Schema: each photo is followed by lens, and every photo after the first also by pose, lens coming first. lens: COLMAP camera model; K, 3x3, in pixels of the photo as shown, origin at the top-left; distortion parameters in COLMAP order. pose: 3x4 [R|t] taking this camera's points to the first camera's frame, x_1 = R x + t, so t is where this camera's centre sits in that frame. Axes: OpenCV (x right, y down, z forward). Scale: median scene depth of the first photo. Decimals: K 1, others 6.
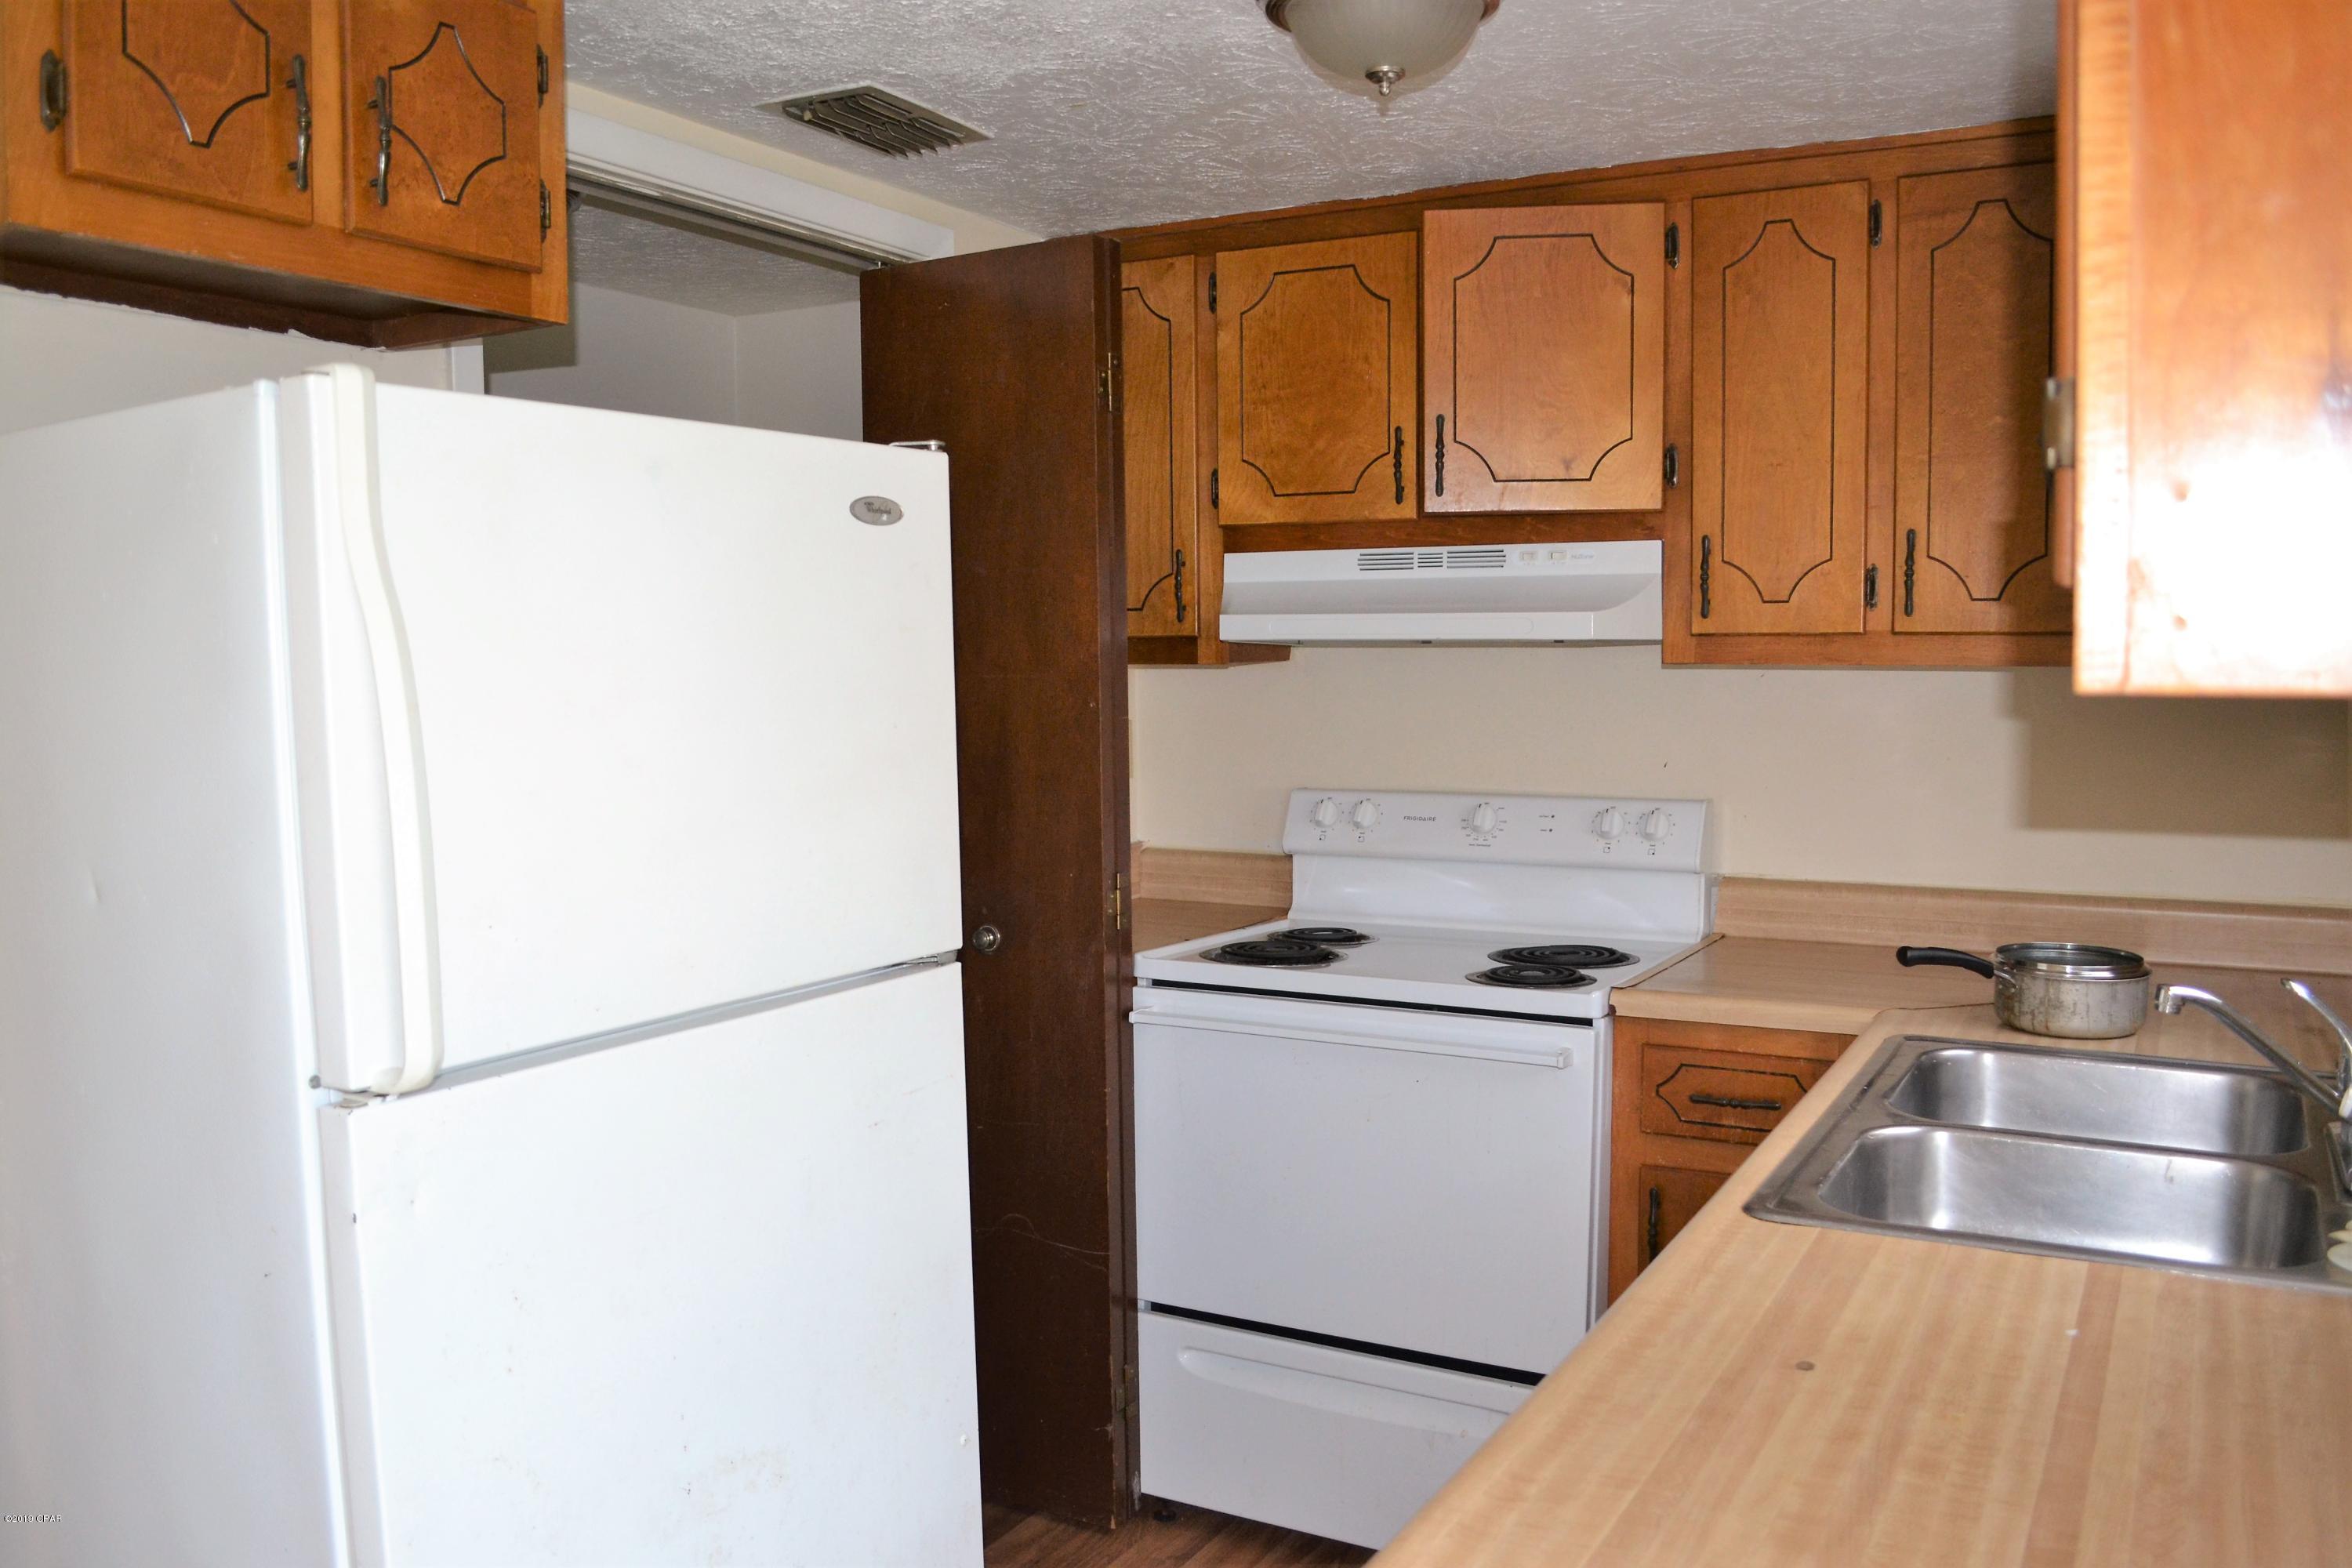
lens RADIAL K [[1894.2, 0, 1167.4], [0, 1894.2, 804.6], [0, 0, 1]] dist [-0.073983, 0.002034]
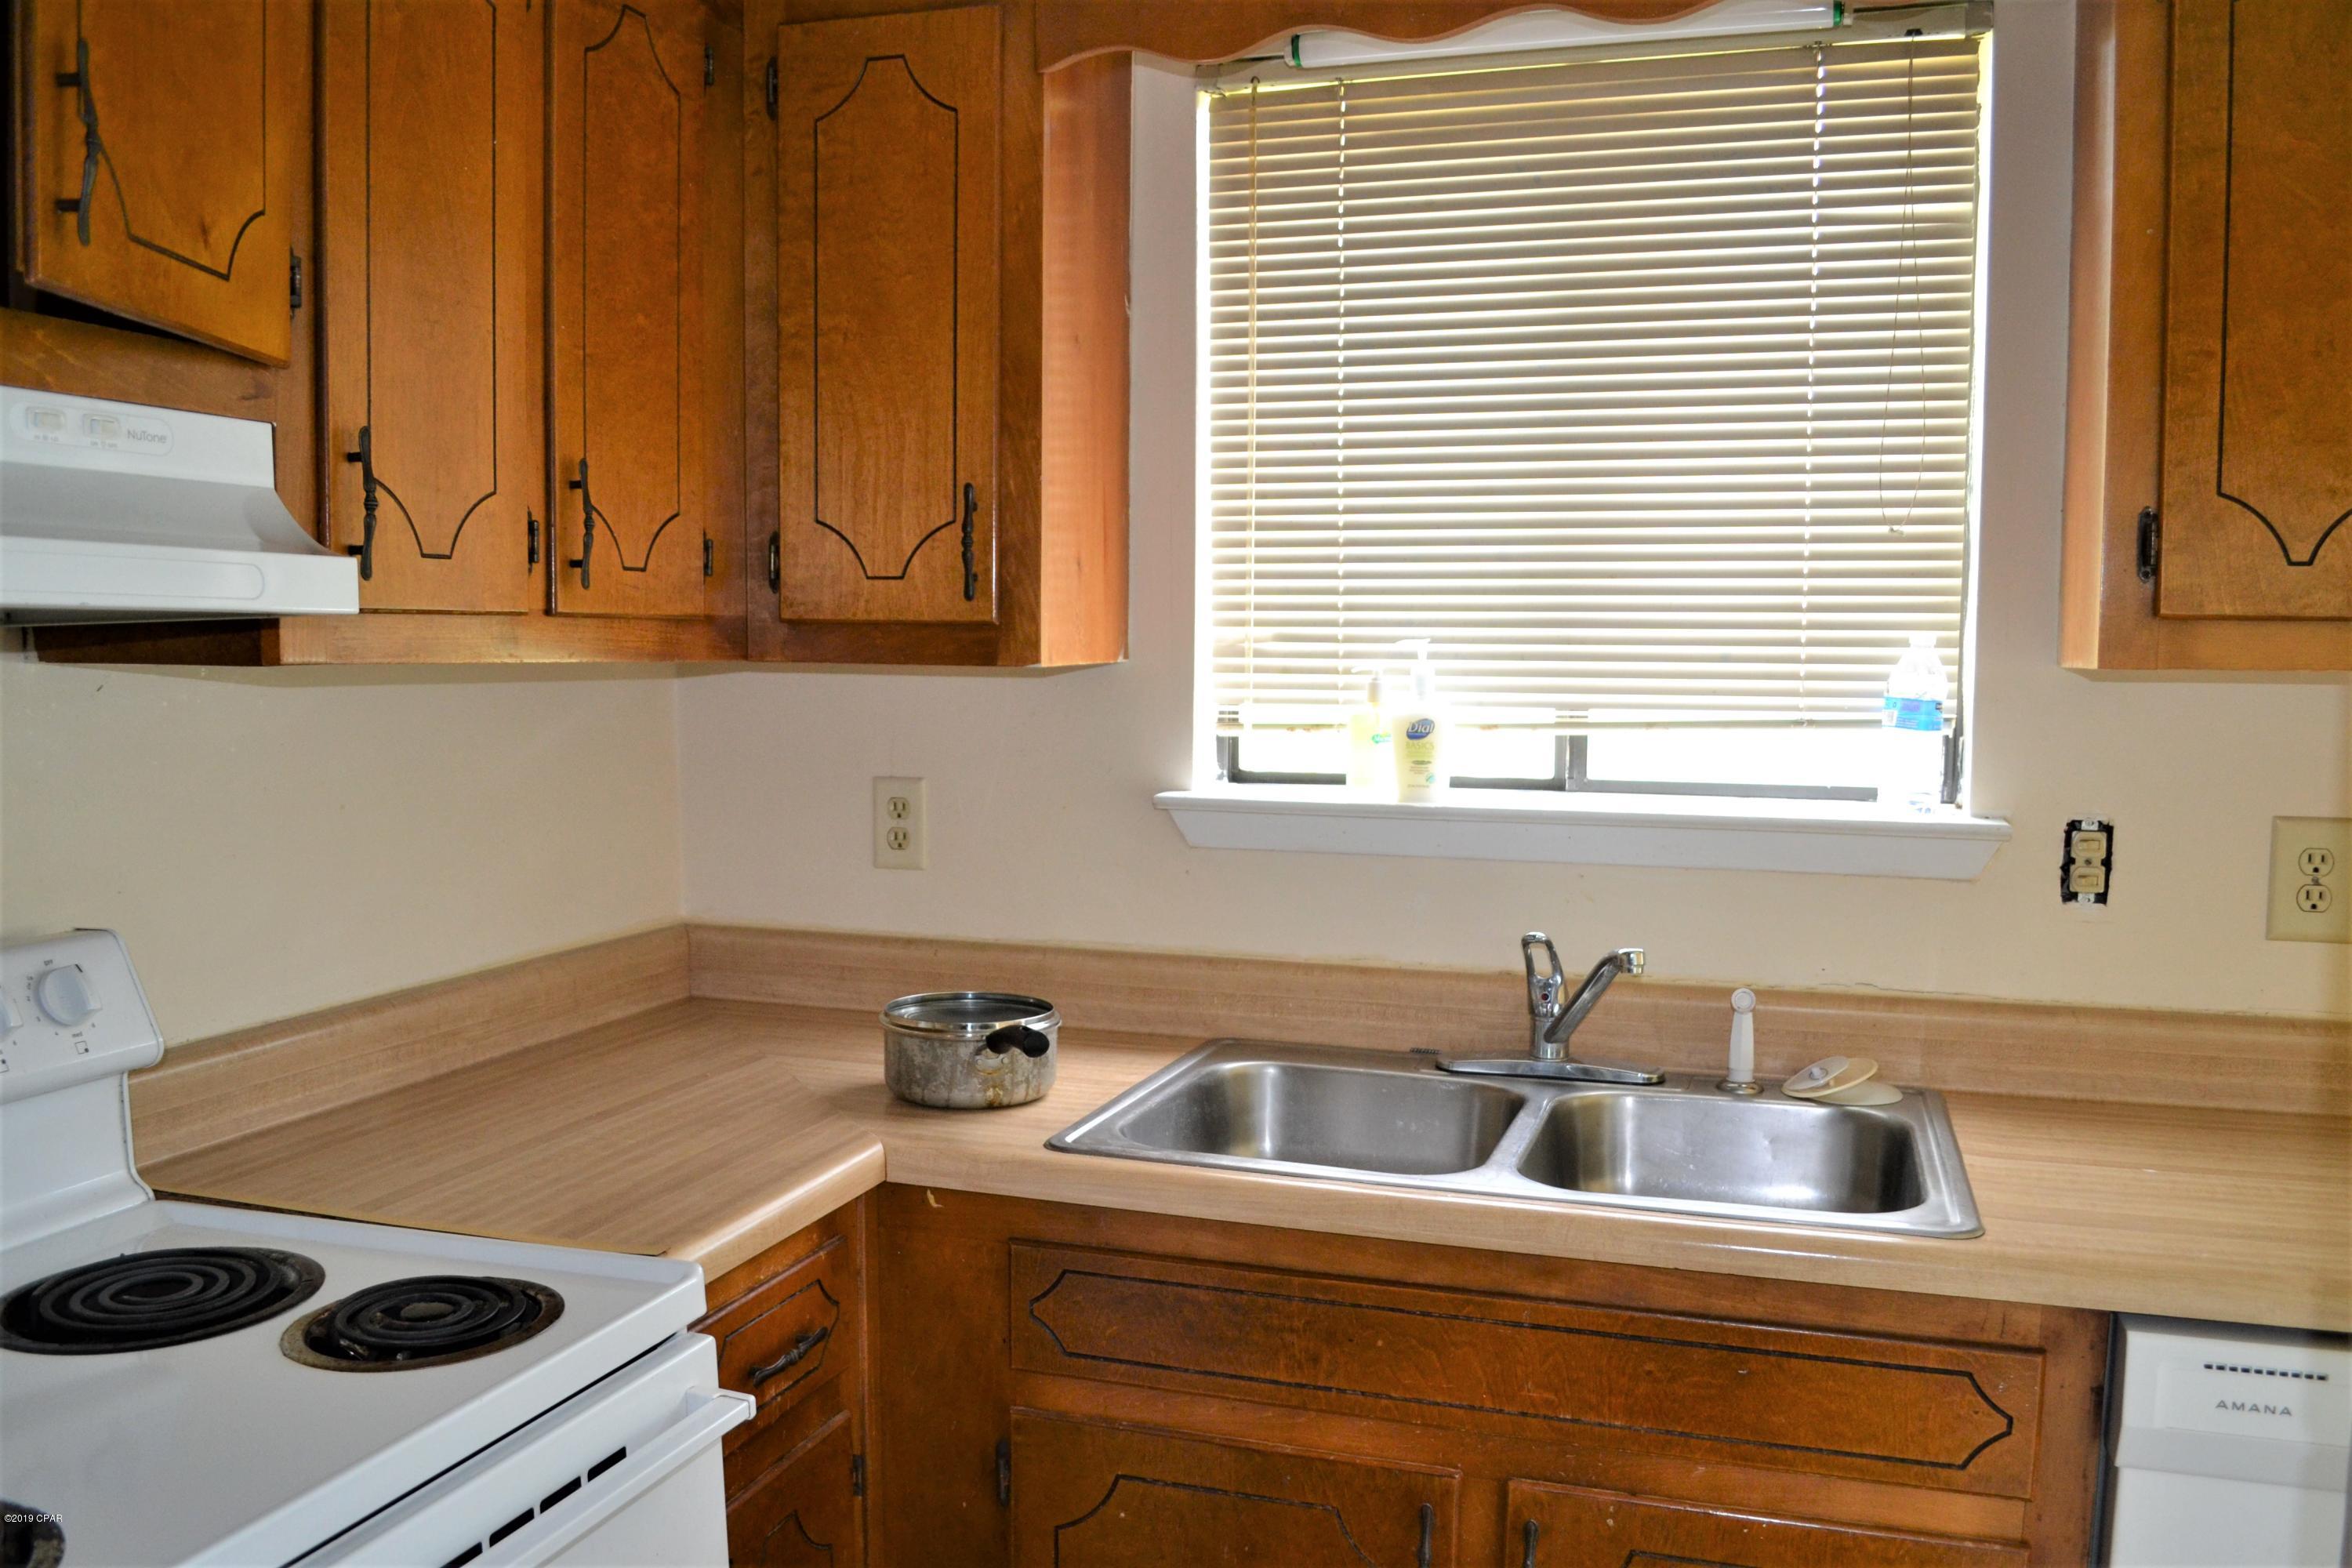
lens RADIAL K [[1894.2, 0, 1169.2], [0, 1894.2, 785.0], [0, 0, 1]] dist [-0.073983, 0.002034]
pose [[-0.199005, -0.069456, 0.977534, -0.290478], [0.076297, 0.993360, 0.086113, -0.068866], [-0.977024, 0.091720, -0.192384, 0.880585]]
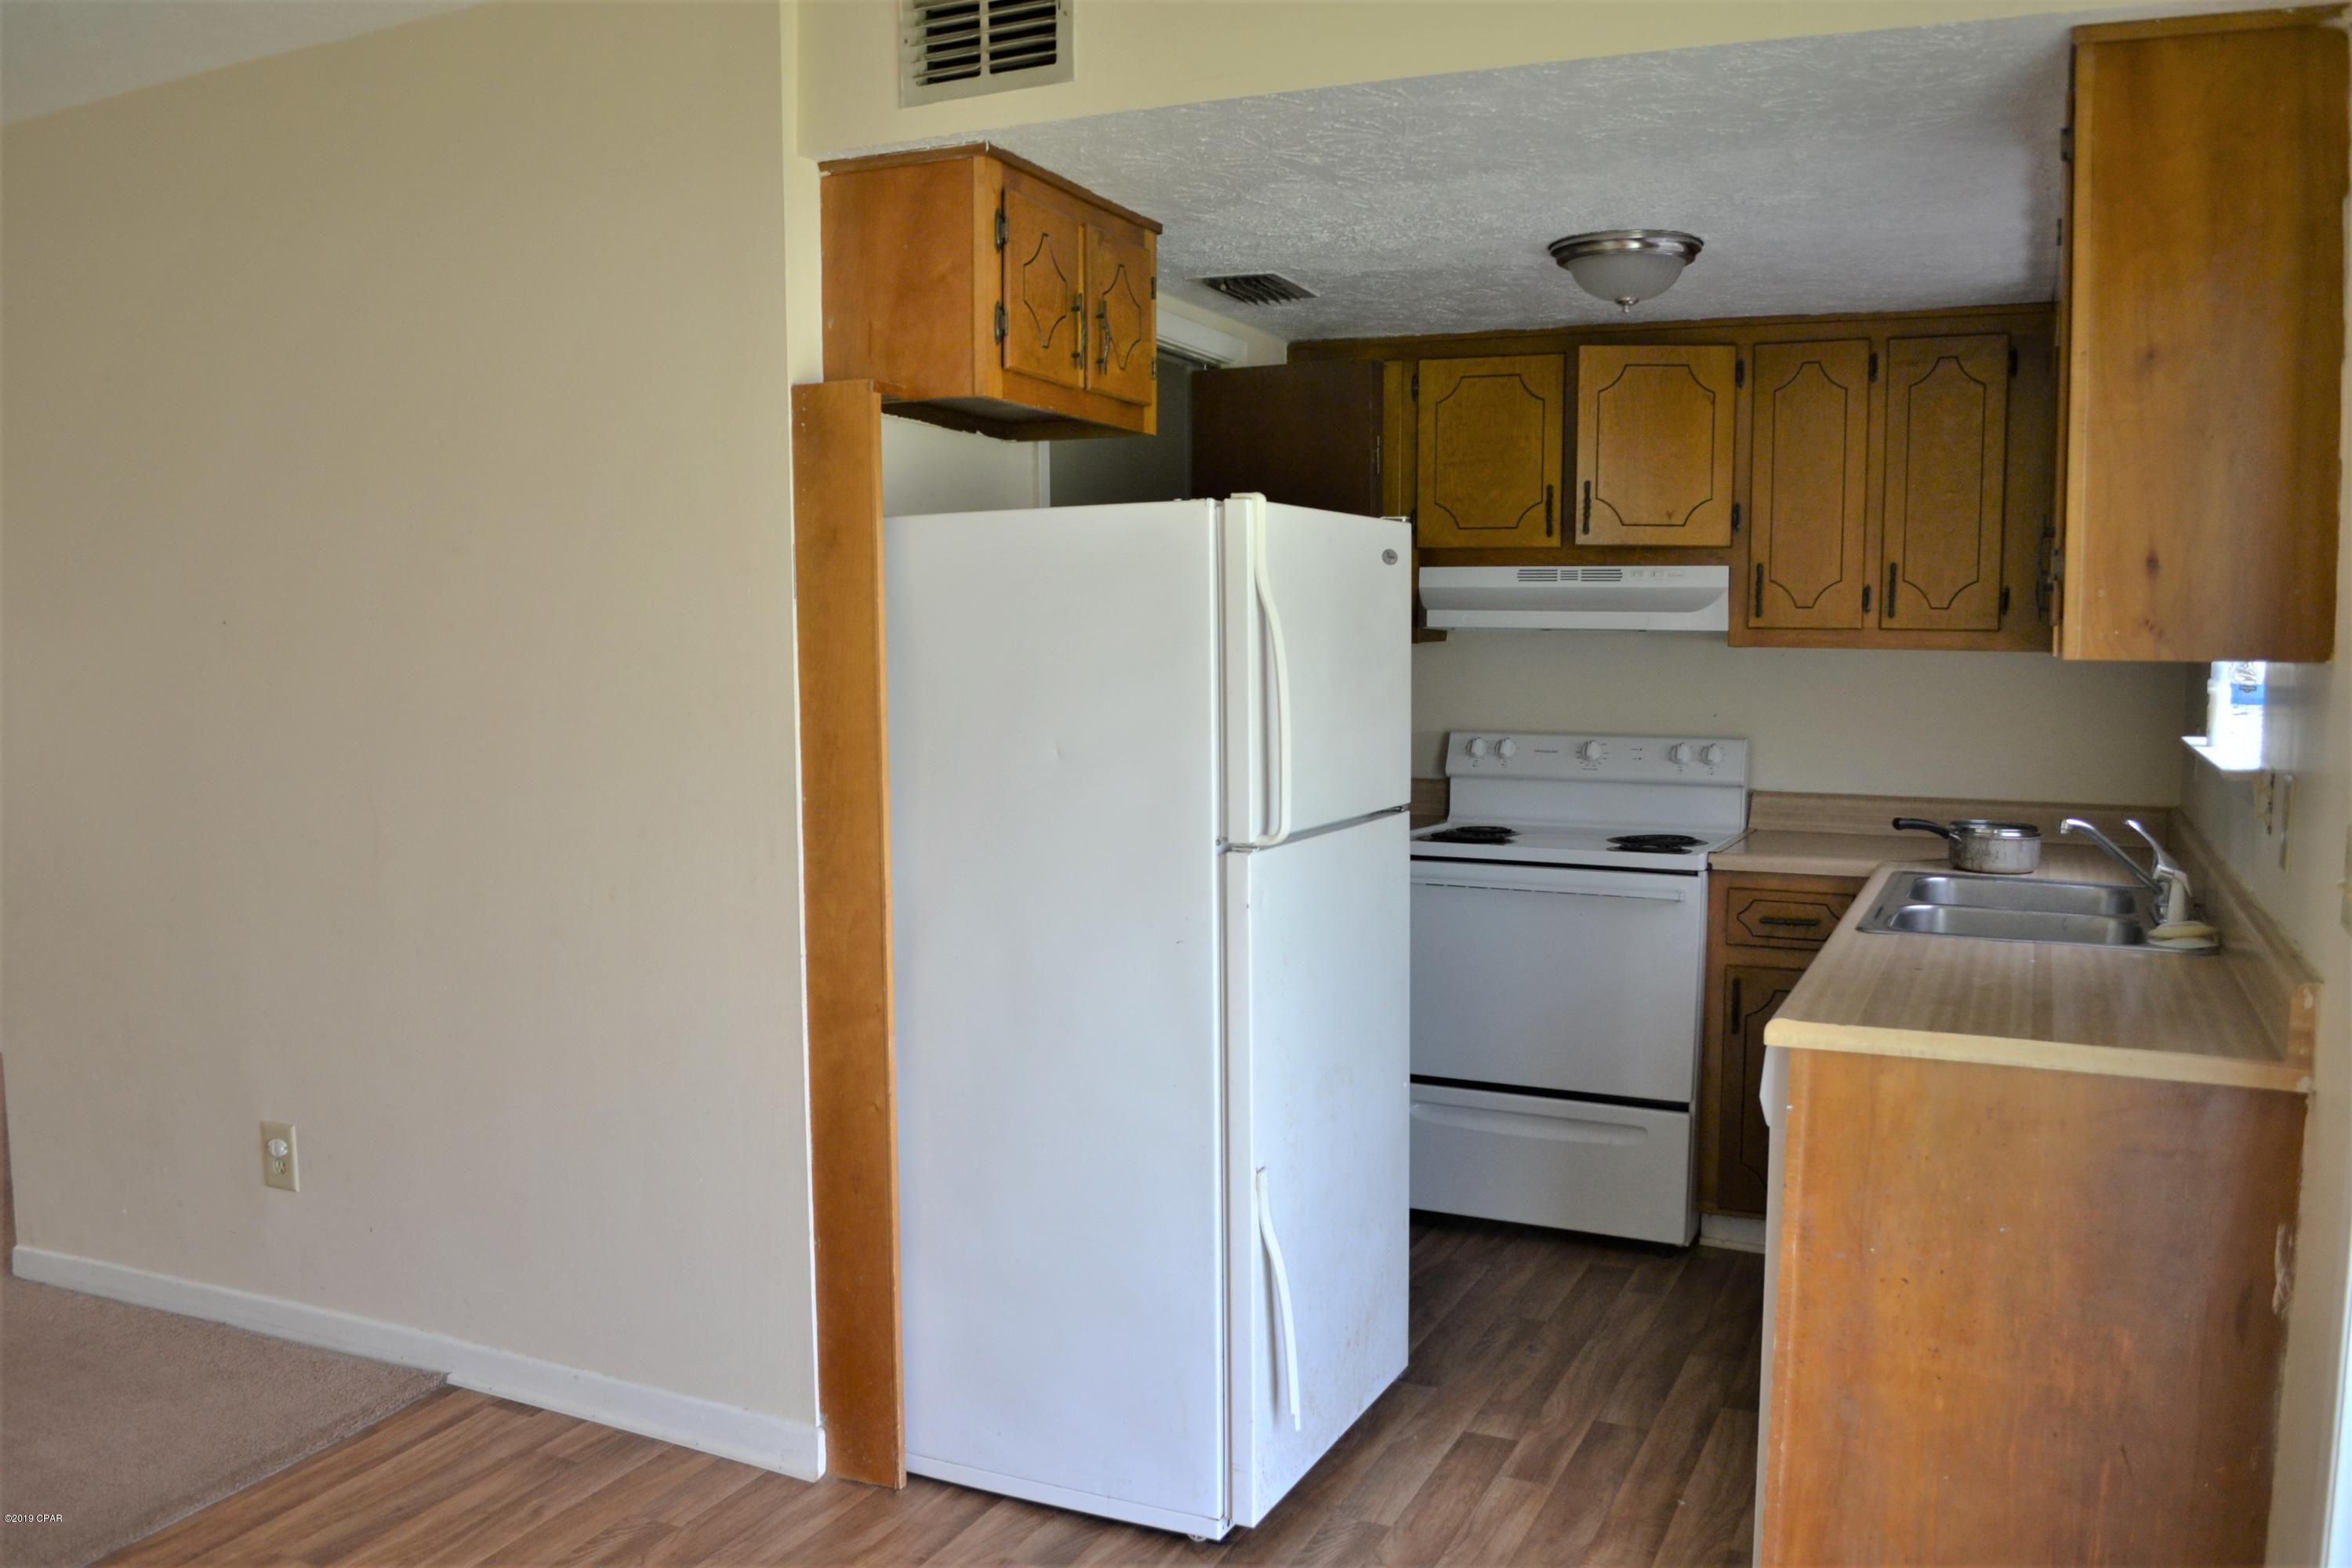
lens RADIAL K [[1894.2, 0, 1176.0], [0, 1894.2, 795.9], [0, 0, 1]] dist [-0.073983, 0.002034]
pose [[0.996590, 0.004530, 0.082394, -0.316297], [-0.005069, 0.999967, 0.006330, 0.039937], [-0.082363, -0.006726, 0.996580, -0.496265]]
